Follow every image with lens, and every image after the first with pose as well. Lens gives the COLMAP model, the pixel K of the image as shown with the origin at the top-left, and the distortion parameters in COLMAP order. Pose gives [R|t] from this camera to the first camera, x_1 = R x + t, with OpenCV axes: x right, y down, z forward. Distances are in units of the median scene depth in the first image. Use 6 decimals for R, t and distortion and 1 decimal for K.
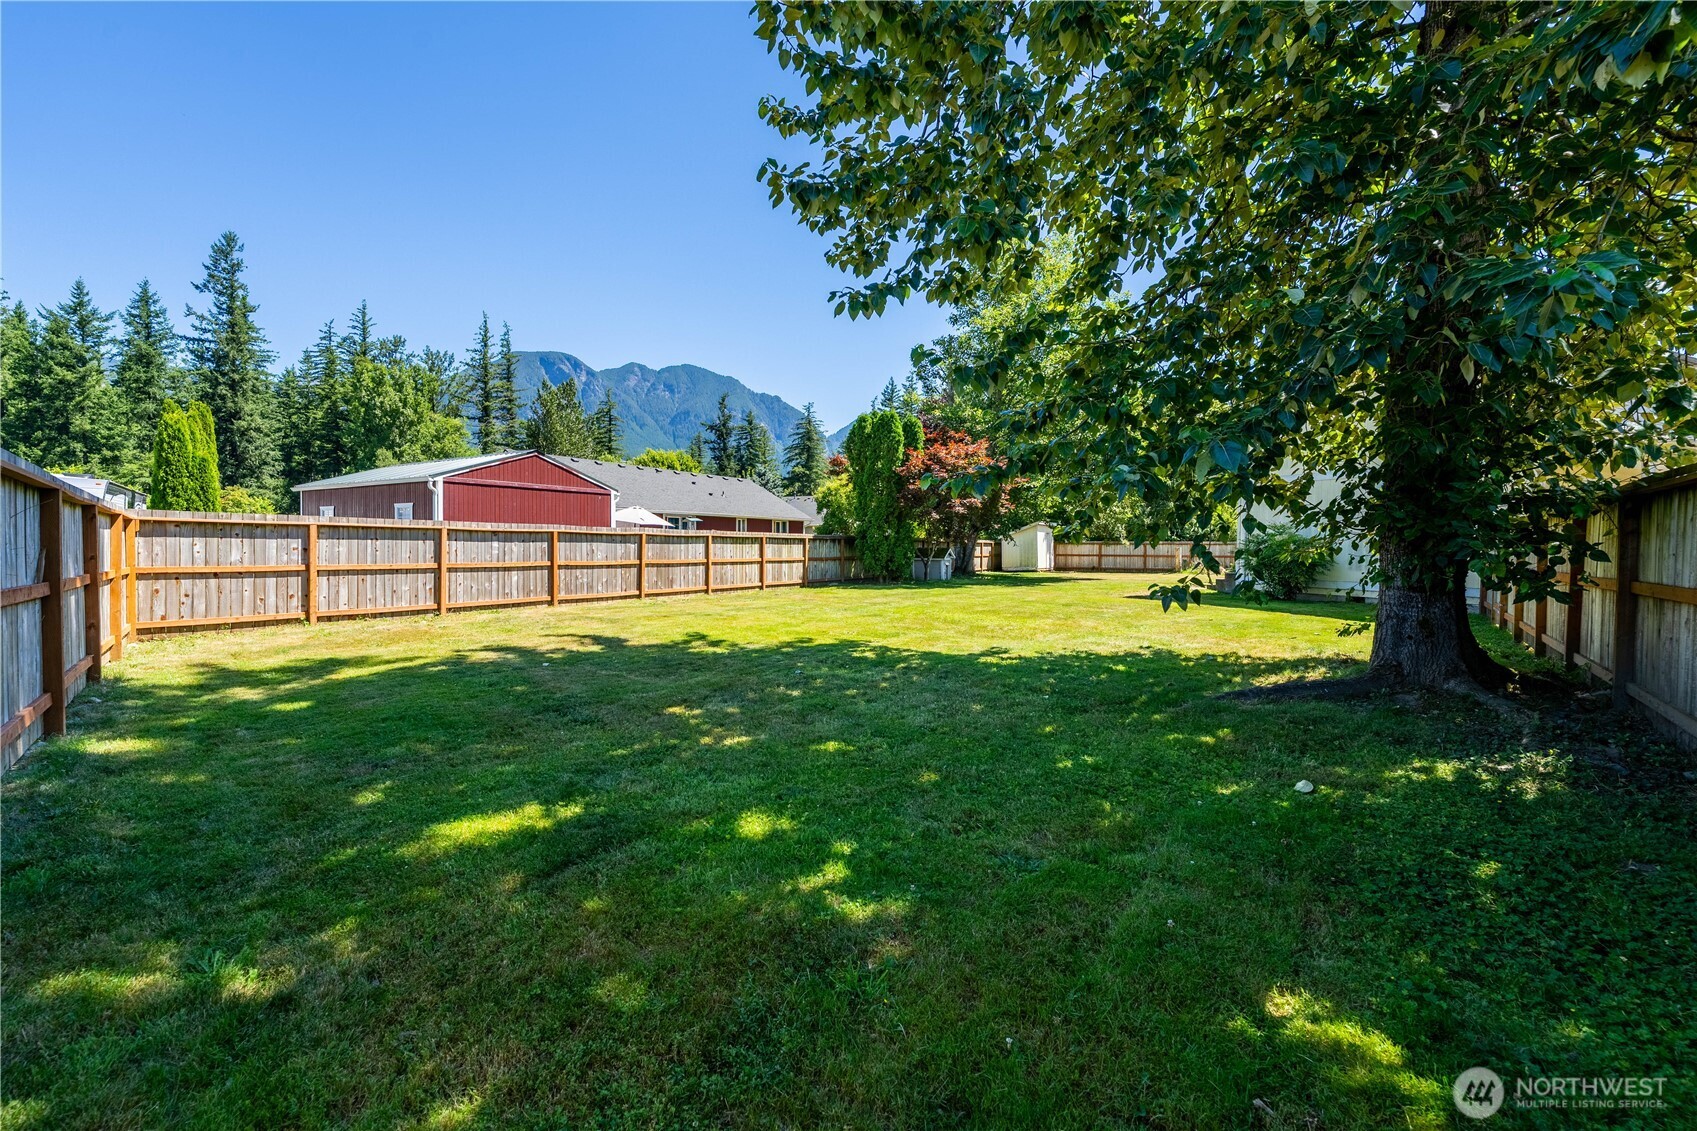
lens RADIAL K [[692.5, 0, 847.1], [0, 692.5, 555.8], [0, 0, 1]] dist [-0.000370, -0.000410]
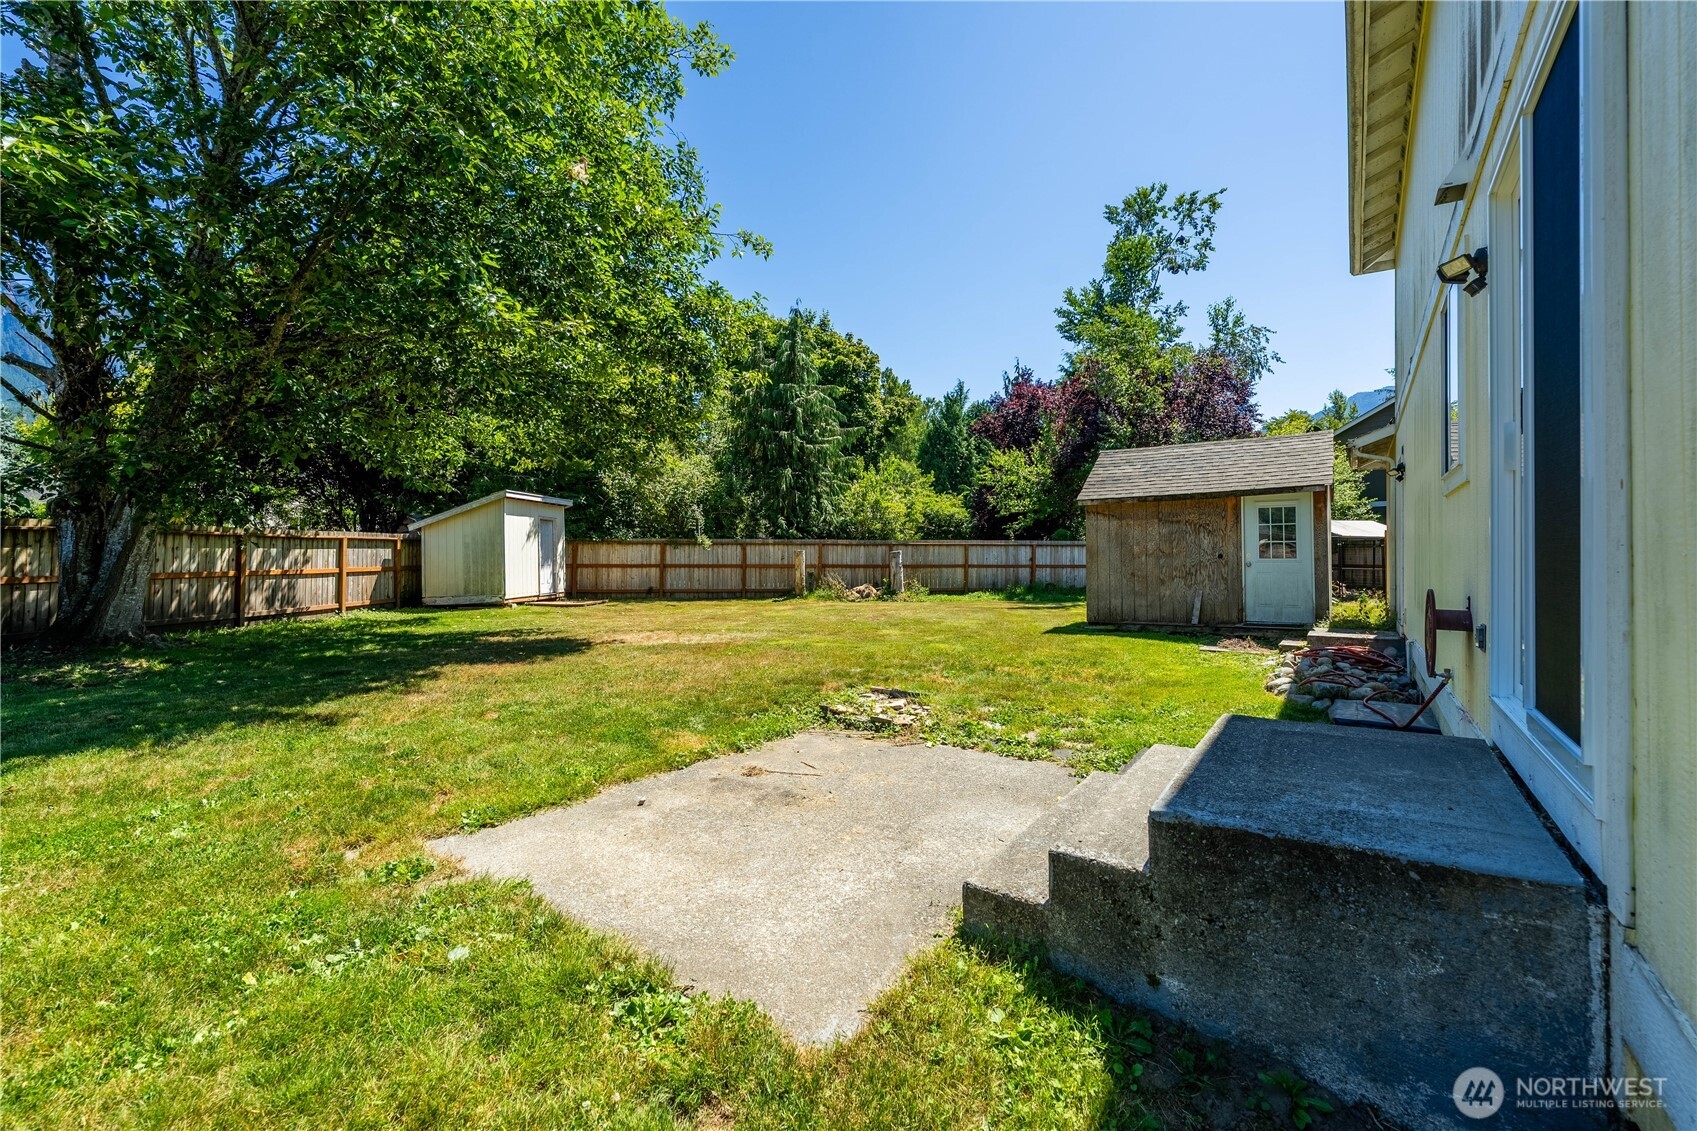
lens RADIAL K [[692.5, 0, 852.9], [0, 692.5, 542.3], [0, 0, 1]] dist [-0.000370, -0.000410]
pose [[0.872503, 0.005645, 0.488576, 0.255228], [0.006514, 0.999710, -0.023184, -0.005624], [-0.488566, 0.023411, 0.872213, 0.517536]]
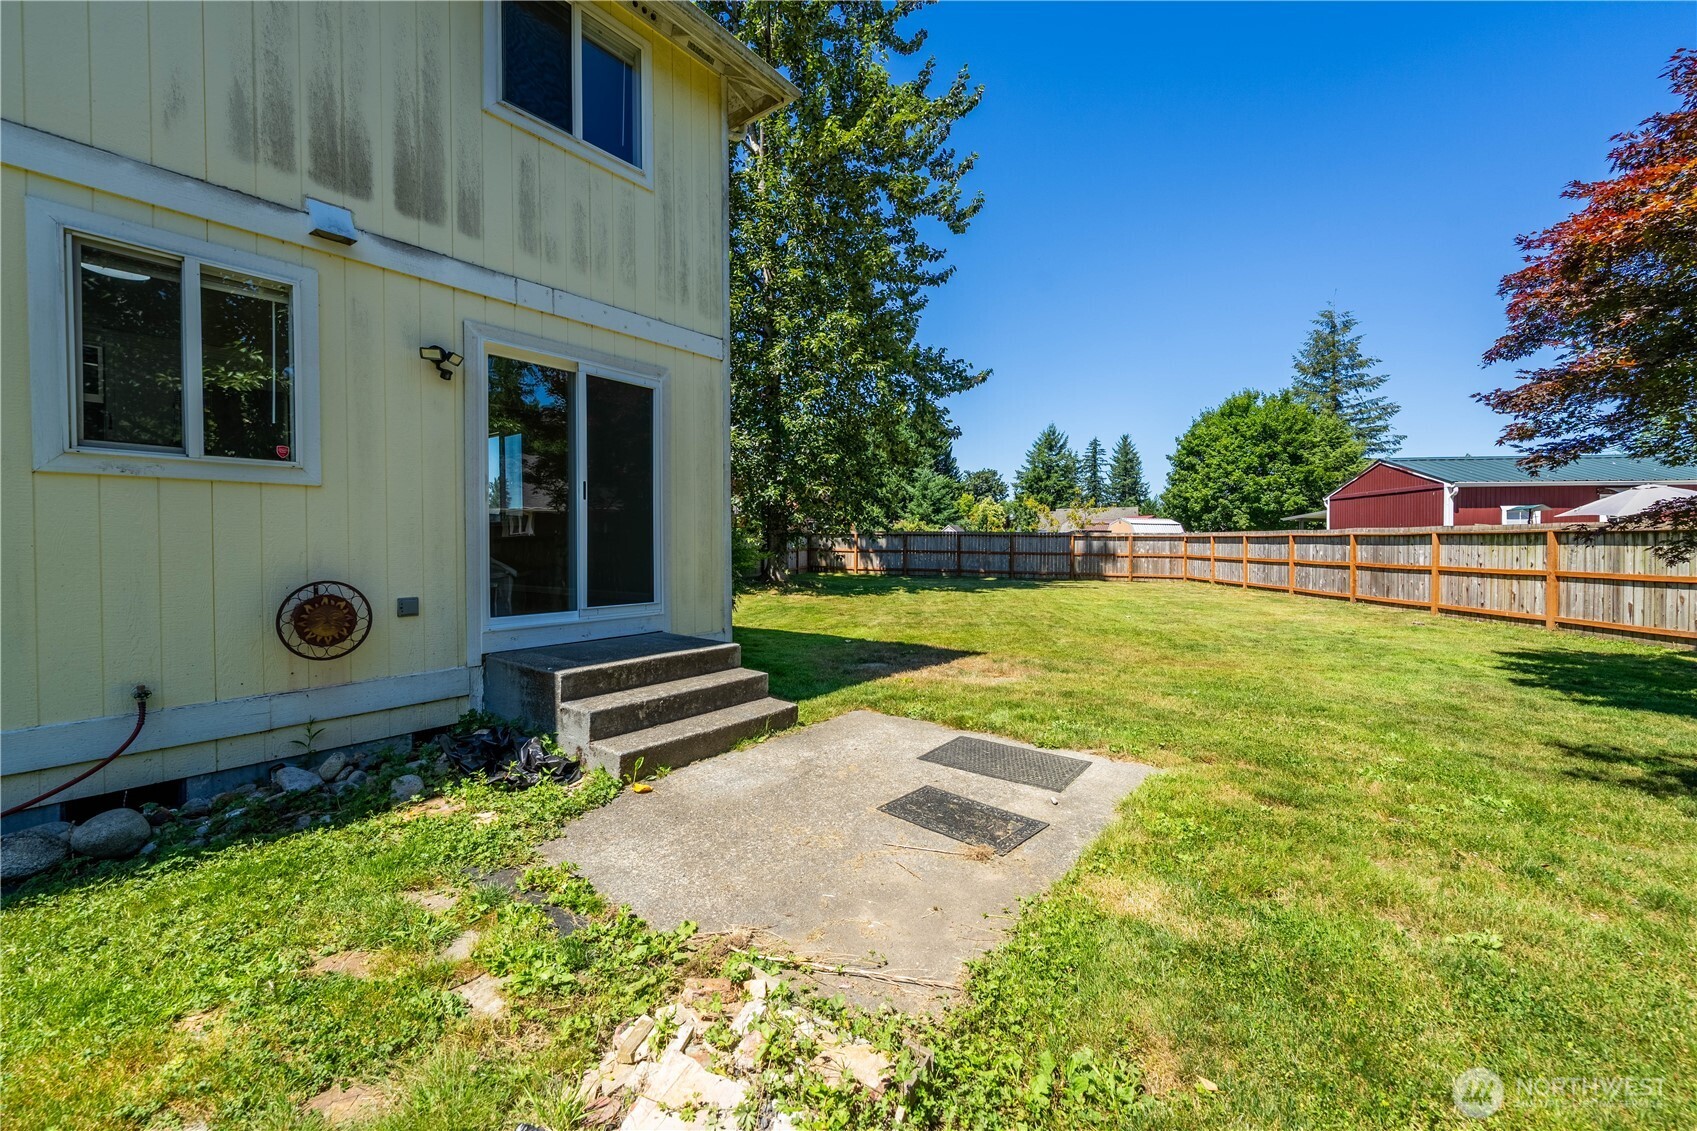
lens RADIAL K [[692.5, 0, 846.2], [0, 692.5, 556.2], [0, 0, 1]] dist [-0.000370, -0.000410]
pose [[-0.882564, 0.001323, -0.470191, 0.348224], [-0.013492, 0.999513, 0.028137, -0.008540], [0.469999, 0.031176, -0.882116, 0.687463]]
